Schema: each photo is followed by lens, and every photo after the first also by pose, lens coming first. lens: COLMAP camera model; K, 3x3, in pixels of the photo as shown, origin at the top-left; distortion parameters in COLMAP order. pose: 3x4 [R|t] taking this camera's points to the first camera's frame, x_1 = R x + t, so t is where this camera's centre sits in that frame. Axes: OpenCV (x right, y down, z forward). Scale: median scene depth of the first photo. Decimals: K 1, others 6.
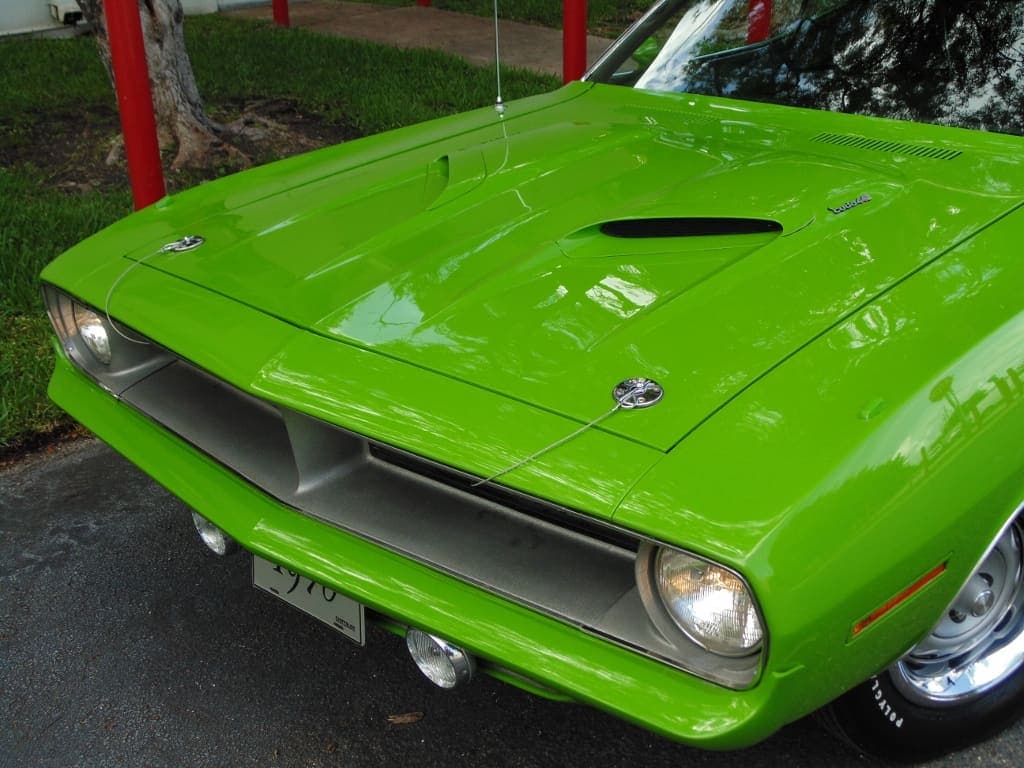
lens RADIAL K [[1210.5, 0, 520.4], [0, 1210.5, 381.5], [0, 0, 1]] dist [0.002620, -0.009885]
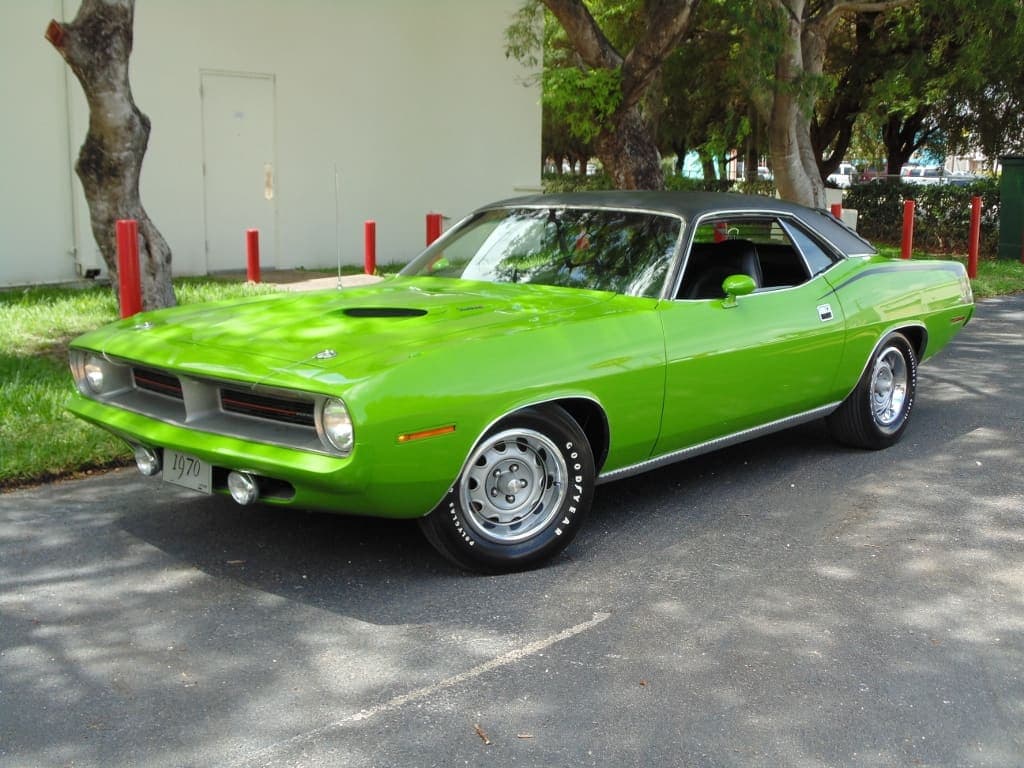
lens RADIAL K [[1210.5, 0, 520.4], [0, 1210.5, 381.5], [0, 0, 1]] dist [0.002620, -0.009885]
pose [[0.999741, 0.022371, 0.004165, 0.306164], [-0.020712, 0.970374, -0.240718, 0.407851], [-0.009427, 0.240569, 0.970586, -0.840761]]
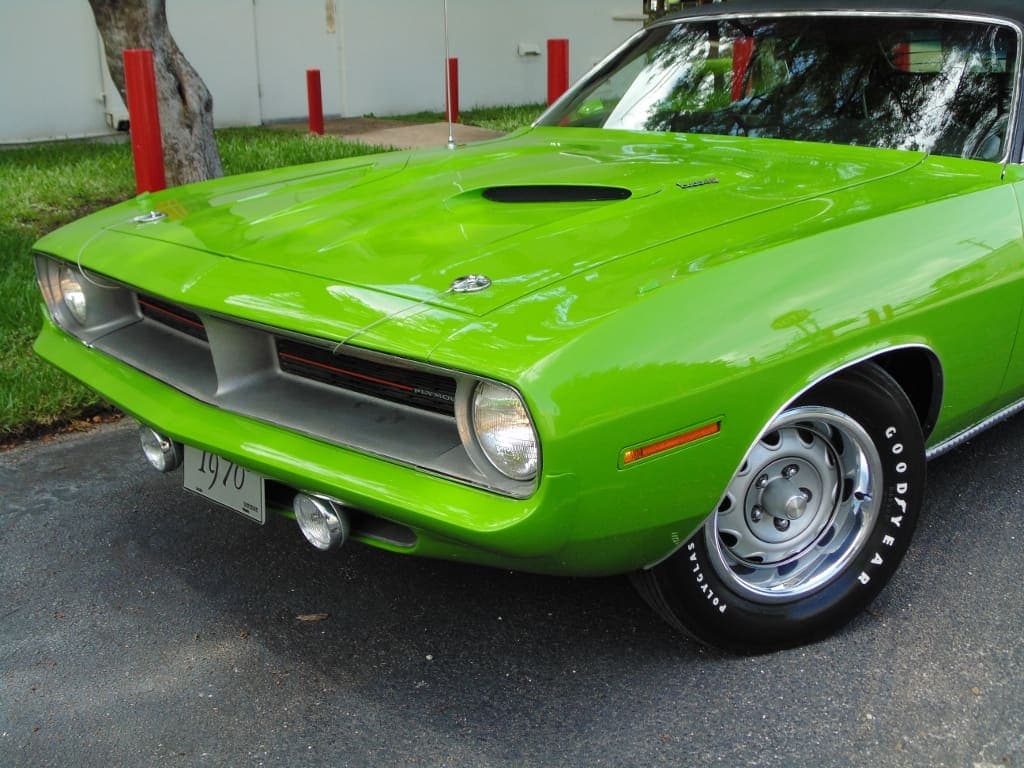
lens RADIAL K [[1210.5, 0, 520.4], [0, 1210.5, 381.5], [0, 0, 1]] dist [0.002620, -0.009885]
pose [[0.998834, 0.020059, -0.043913, 0.134200], [-0.025057, 0.992888, -0.116386, 0.166023], [0.041266, 0.117350, 0.992233, -0.144251]]
